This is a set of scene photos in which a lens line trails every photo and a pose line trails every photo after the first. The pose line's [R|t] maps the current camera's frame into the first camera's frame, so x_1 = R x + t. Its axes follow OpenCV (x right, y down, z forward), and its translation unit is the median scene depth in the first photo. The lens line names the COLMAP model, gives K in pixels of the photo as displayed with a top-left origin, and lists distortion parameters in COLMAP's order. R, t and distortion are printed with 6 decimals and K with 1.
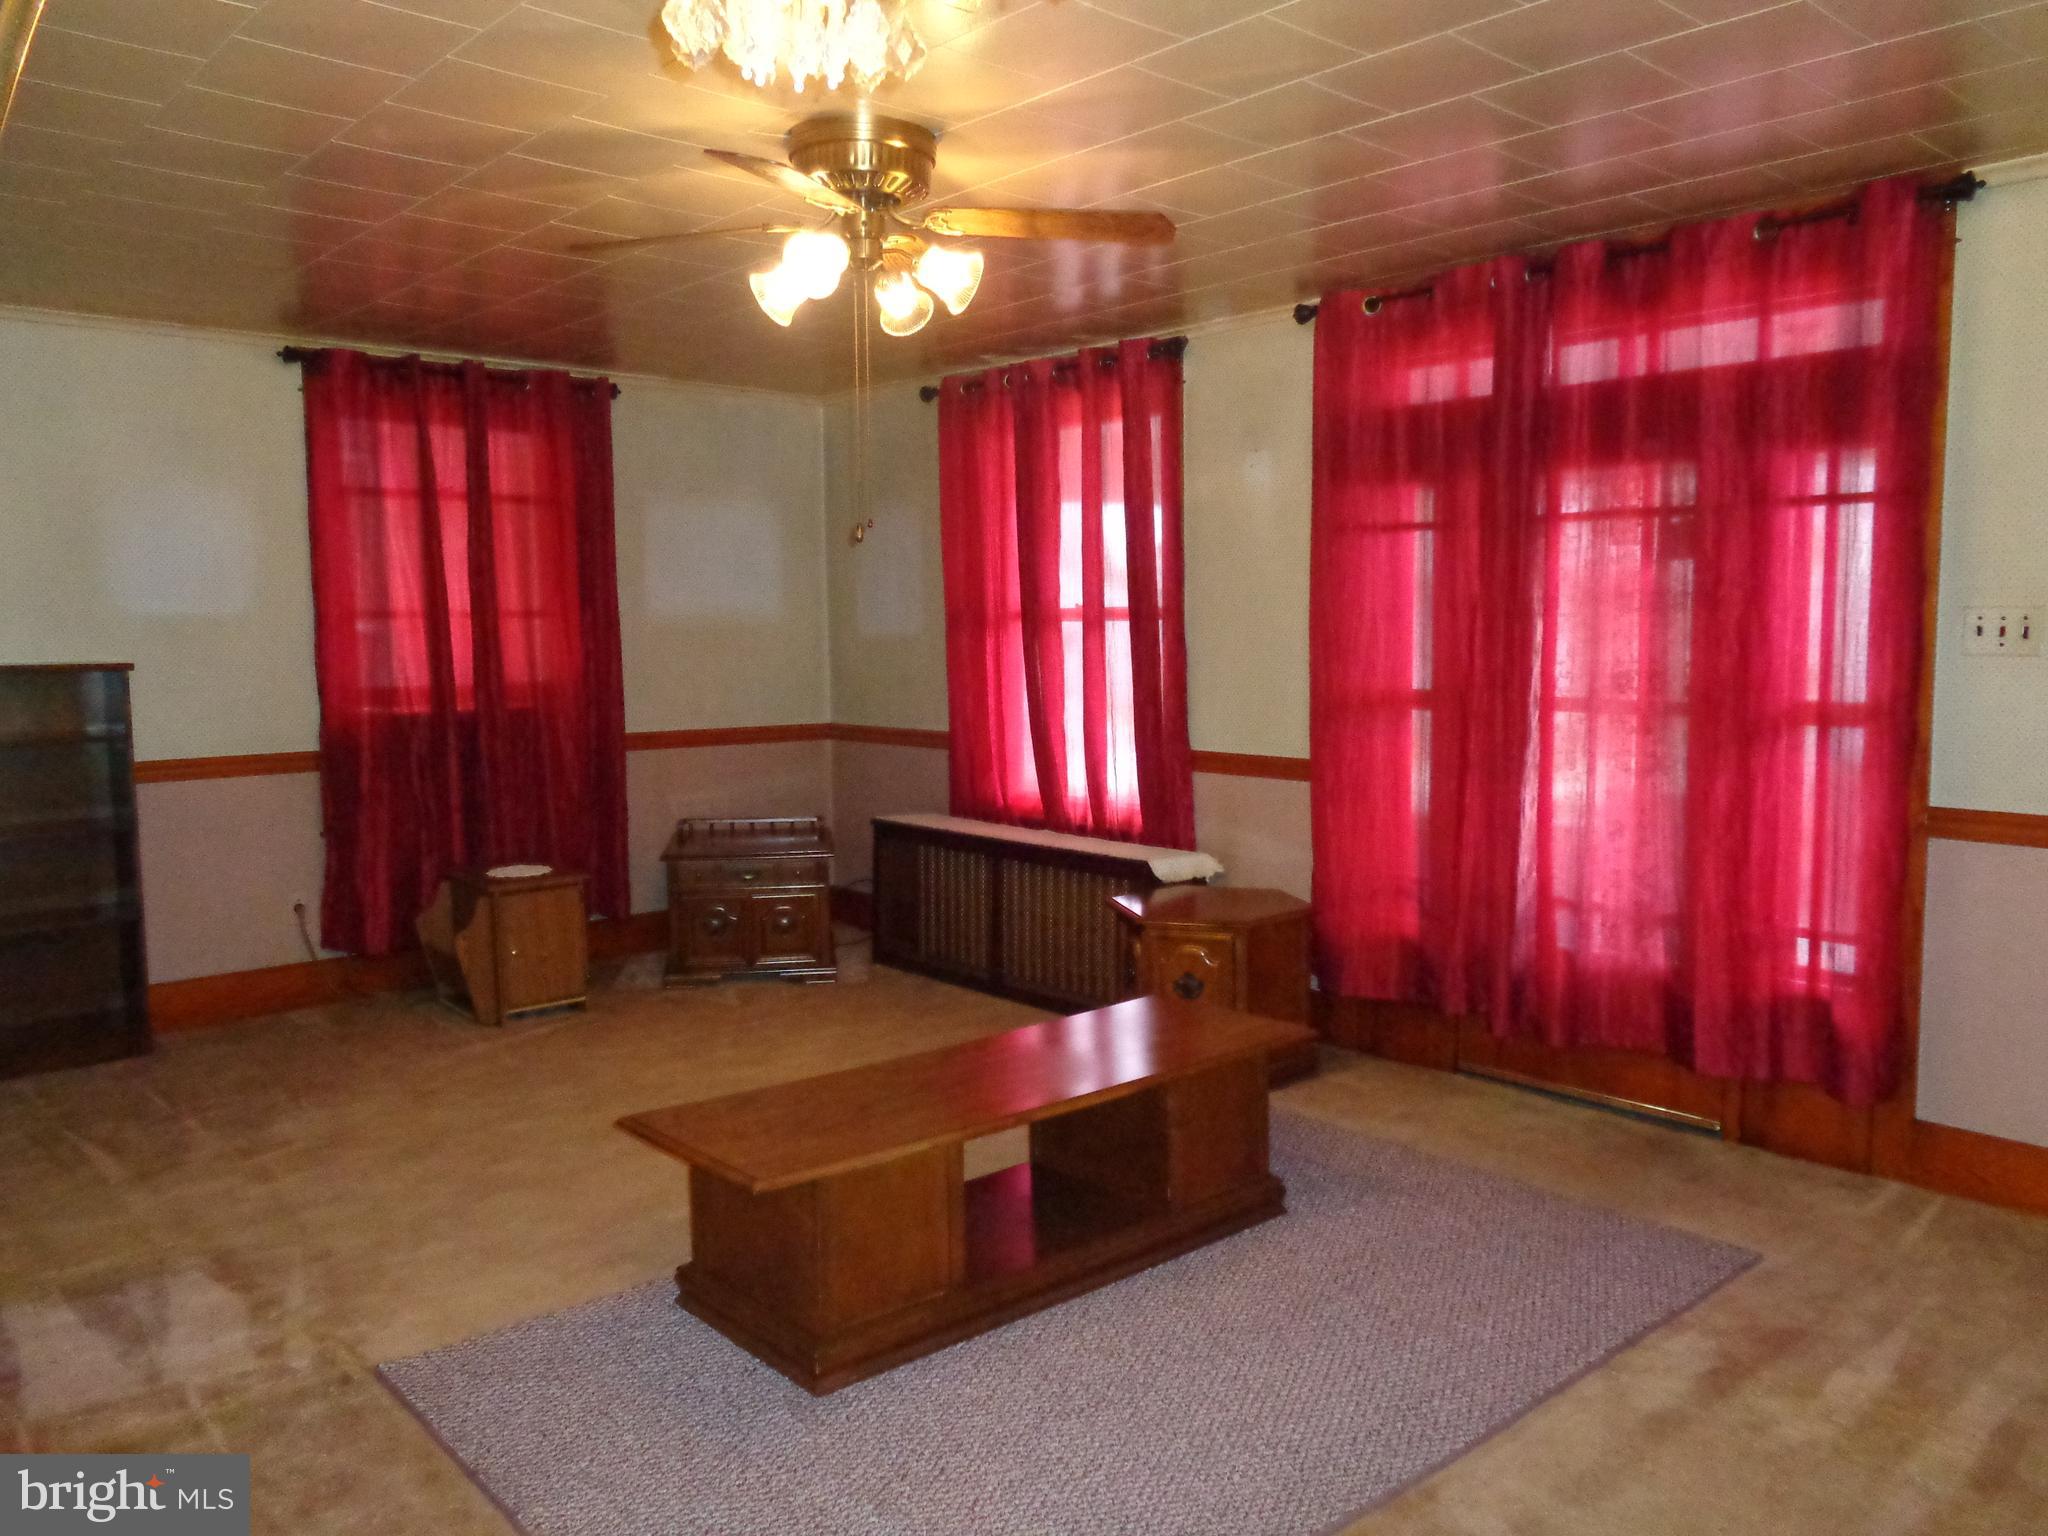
lens RADIAL K [[1503.5, 0, 1024.0], [0, 1503.5, 768.0], [0, 0, 1]] dist [-0.006546, -0.002255]
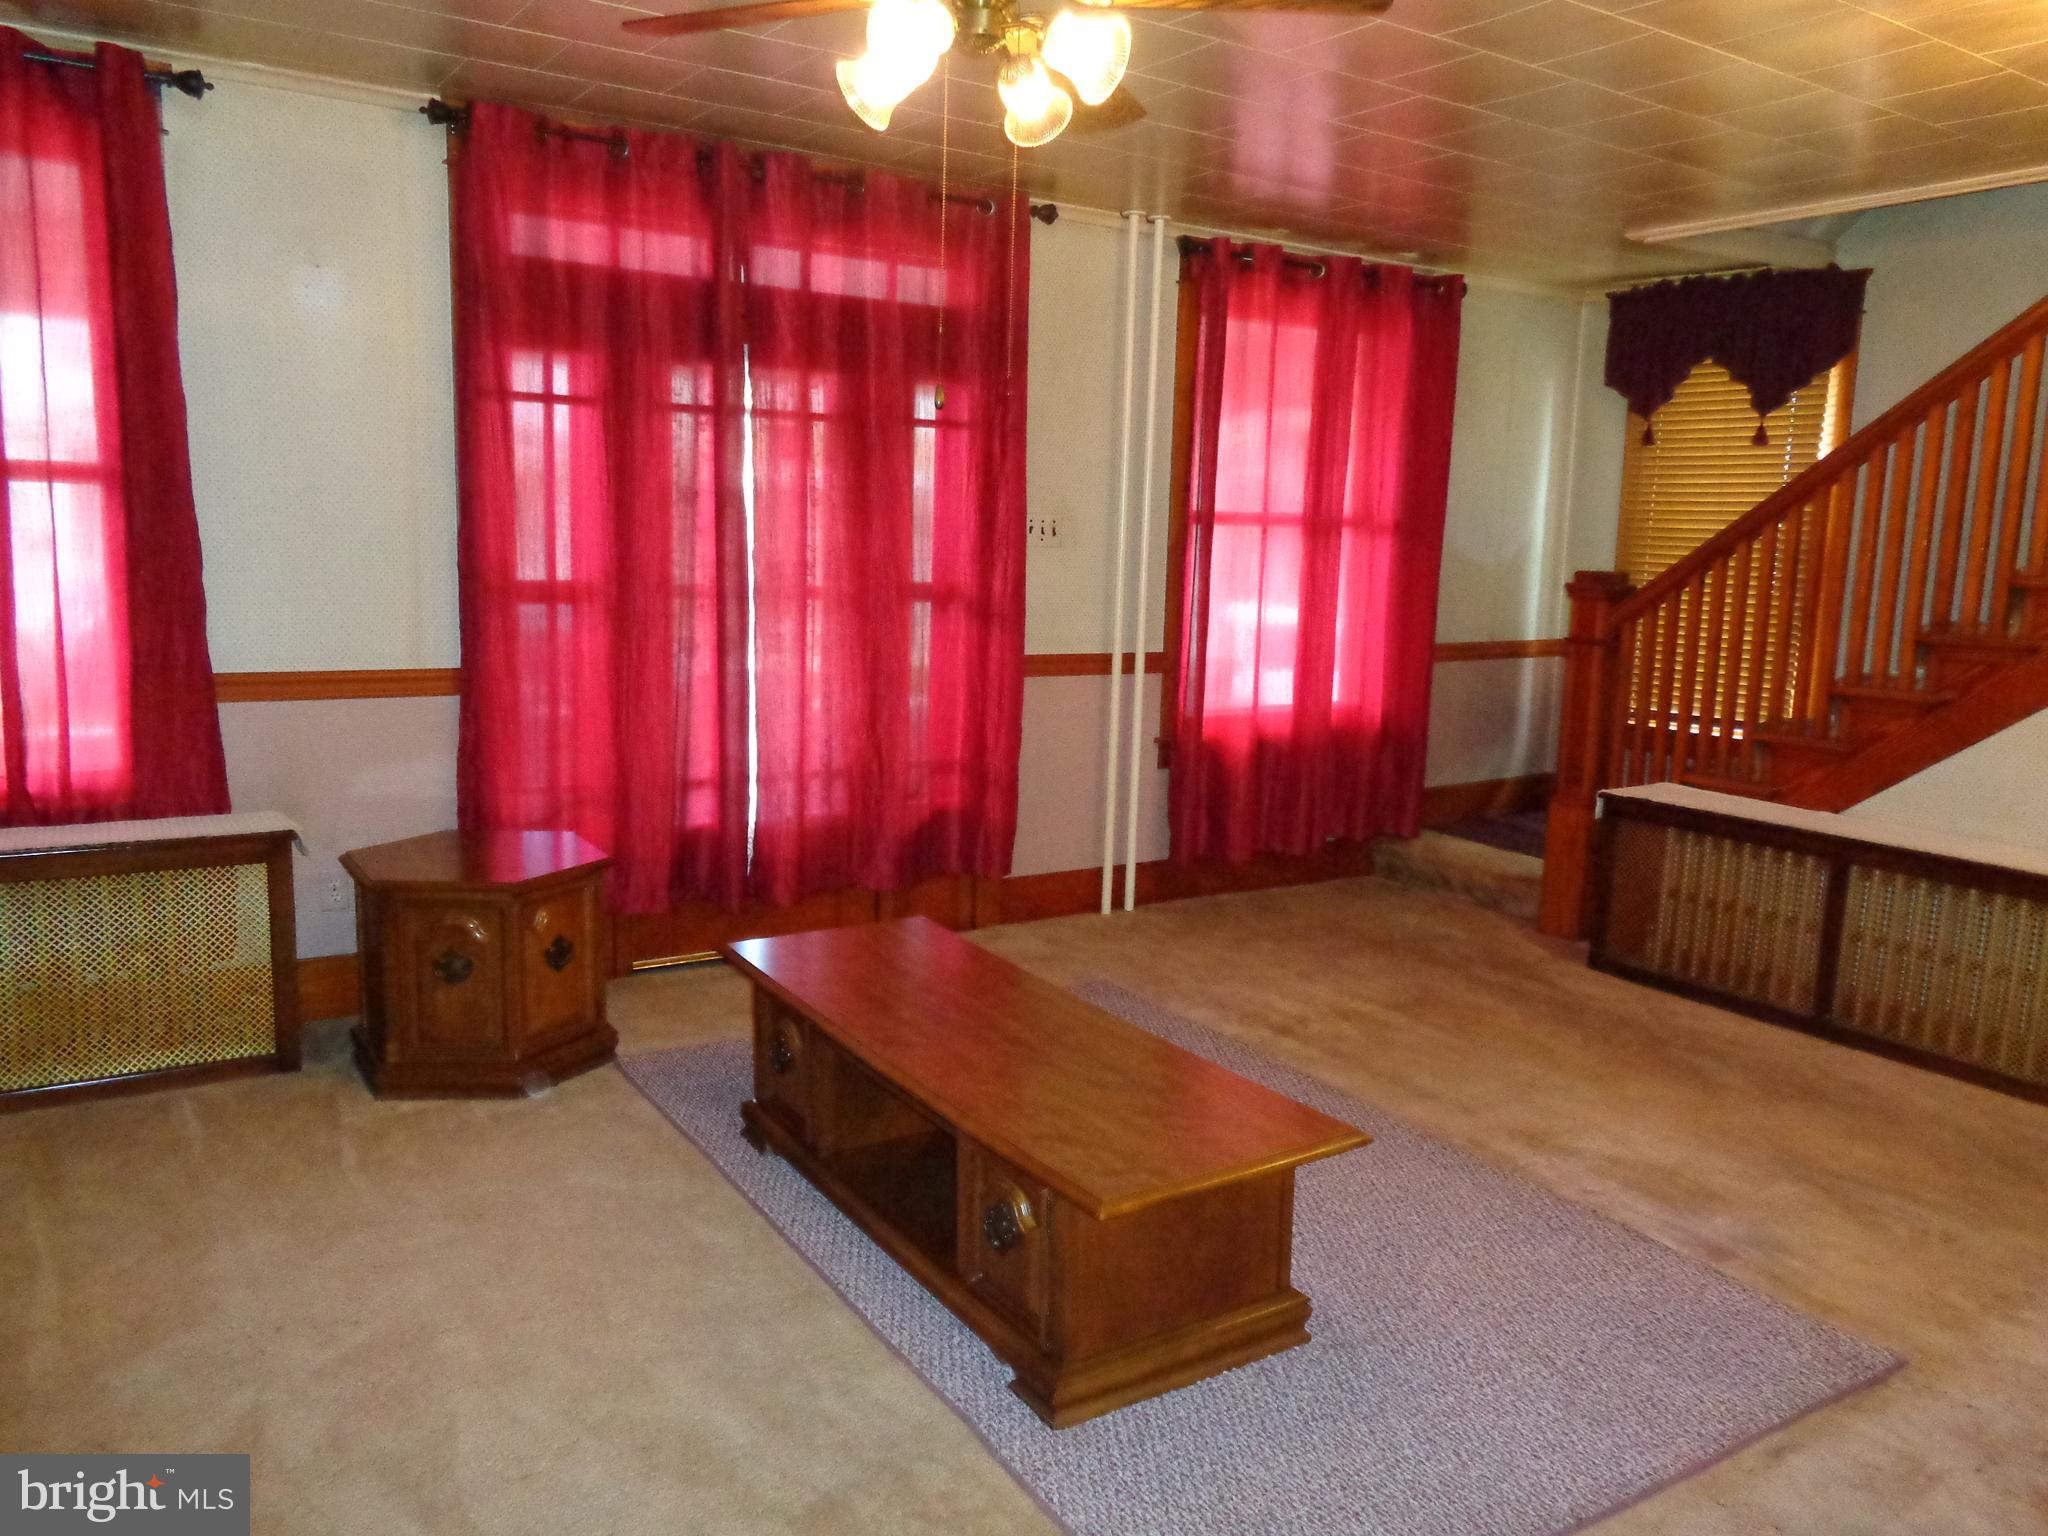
lens RADIAL K [[1503.5, 0, 1024.0], [0, 1503.5, 768.0], [0, 0, 1]] dist [-0.006546, -0.002255]
pose [[0.164473, -0.140653, 0.976302, -0.688623], [0.062939, 0.989261, 0.131917, -0.048316], [-0.984372, 0.039751, 0.171559, 0.662012]]
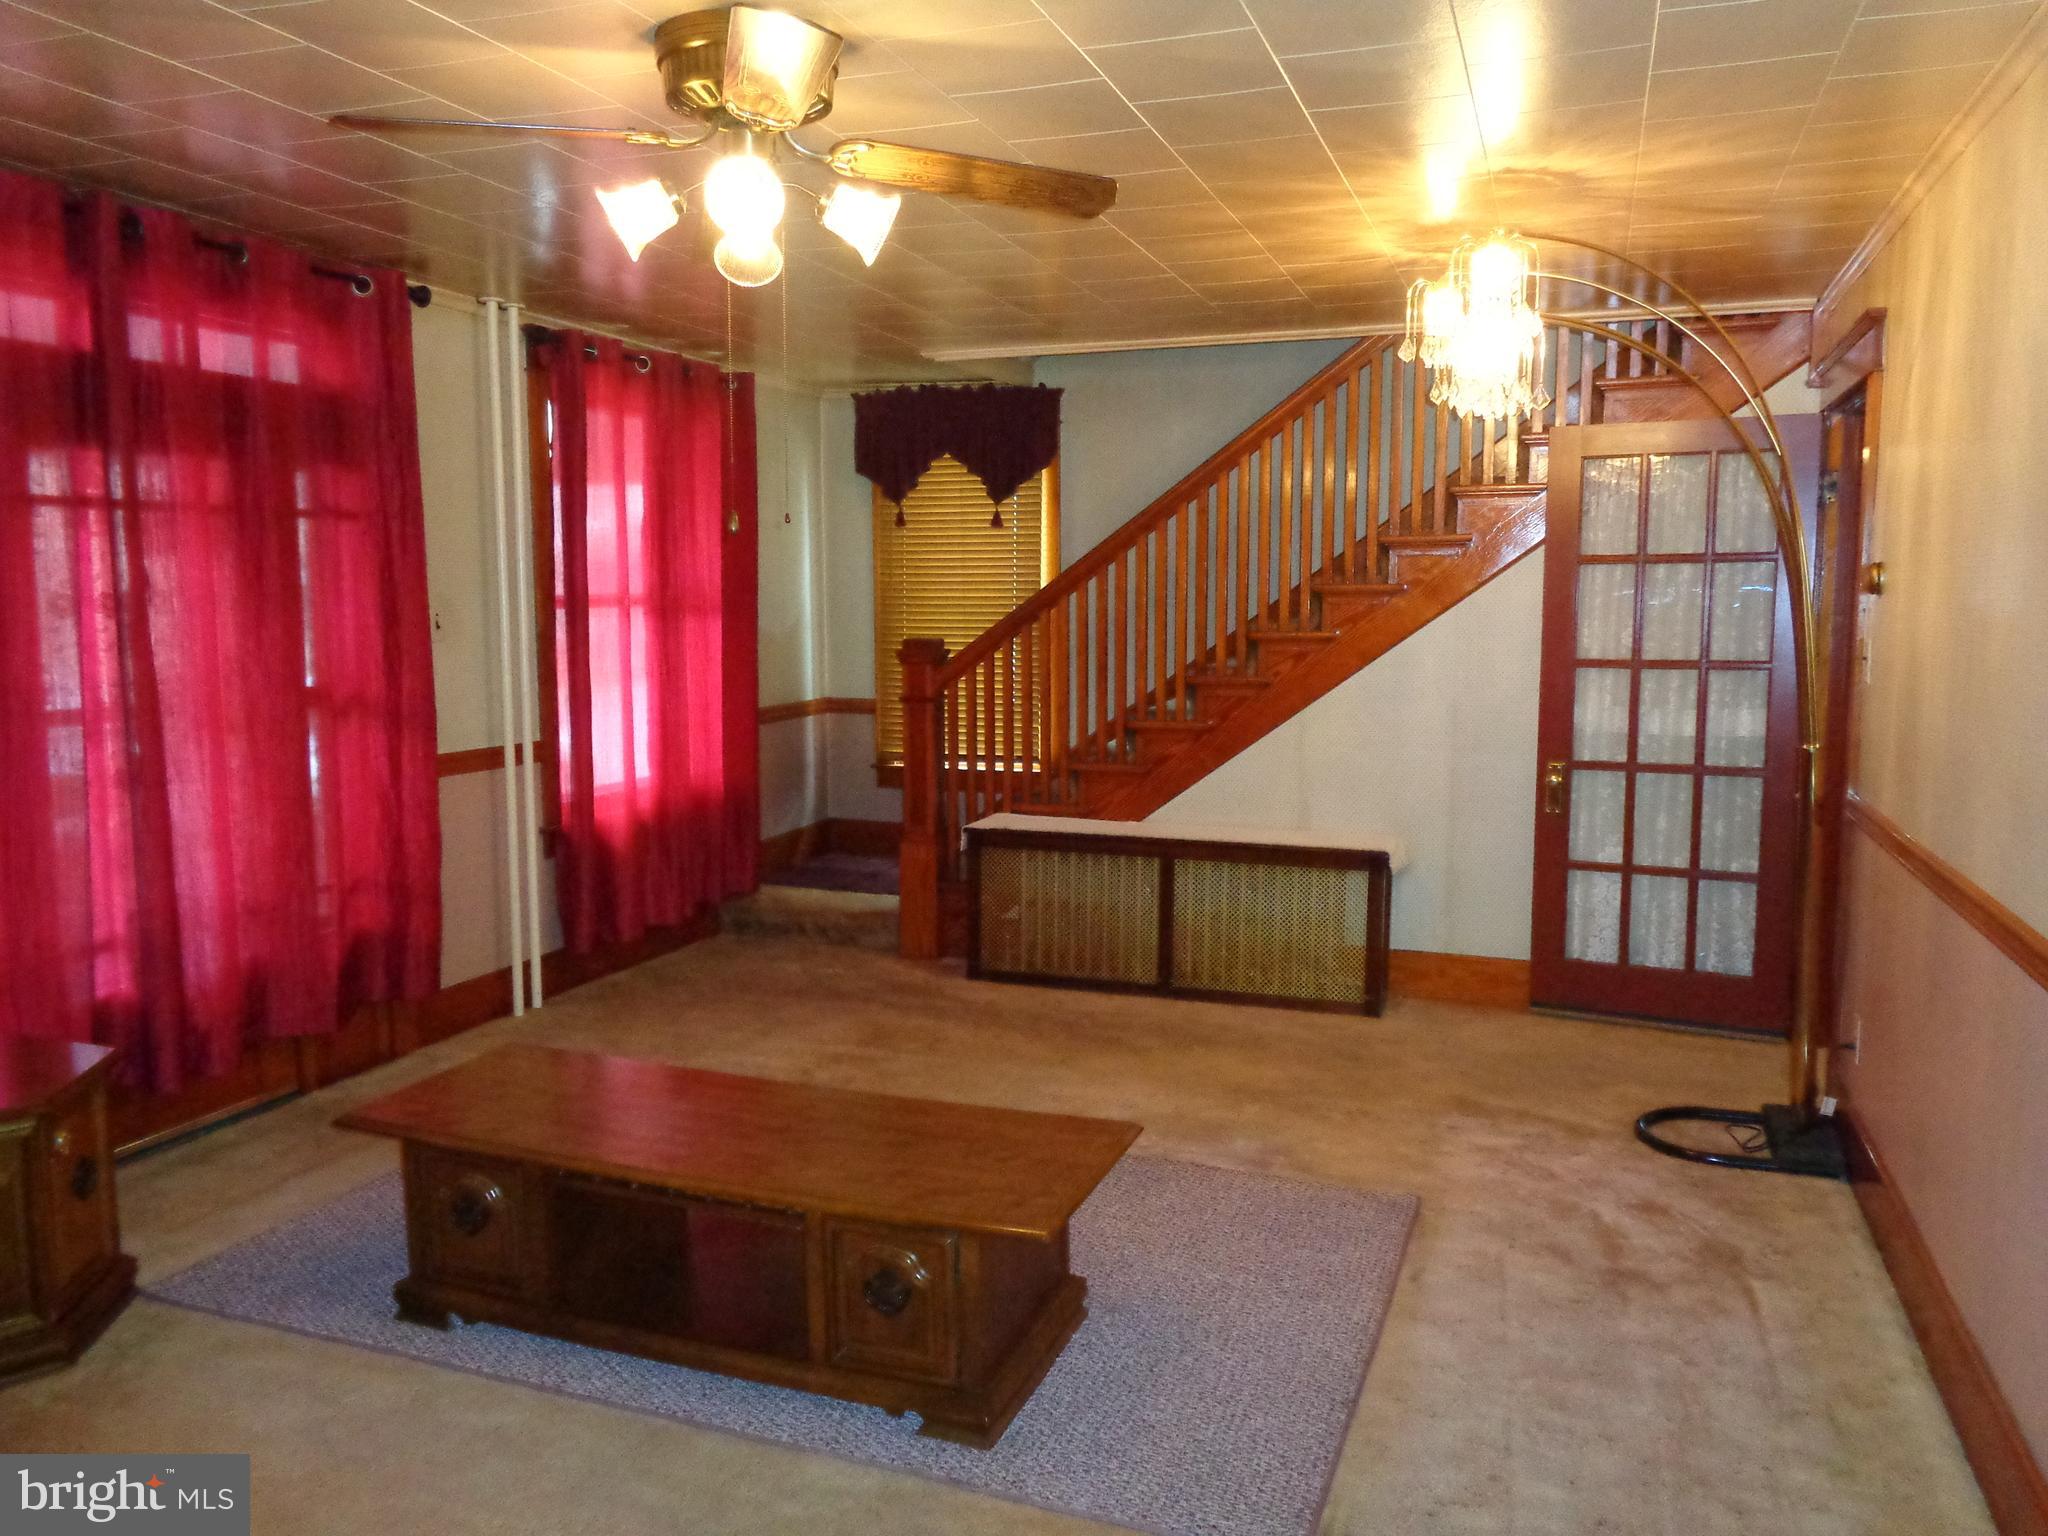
lens RADIAL K [[1505.9, 0, 1015.6], [0, 1505.9, 771.6], [0, 0, 1]] dist [-0.027503, -0.002425]
pose [[-0.455108, -0.093320, 0.885533, -0.703044], [0.089453, 0.984670, 0.149741, -0.097595], [-0.885932, 0.147362, -0.439784, 0.972500]]
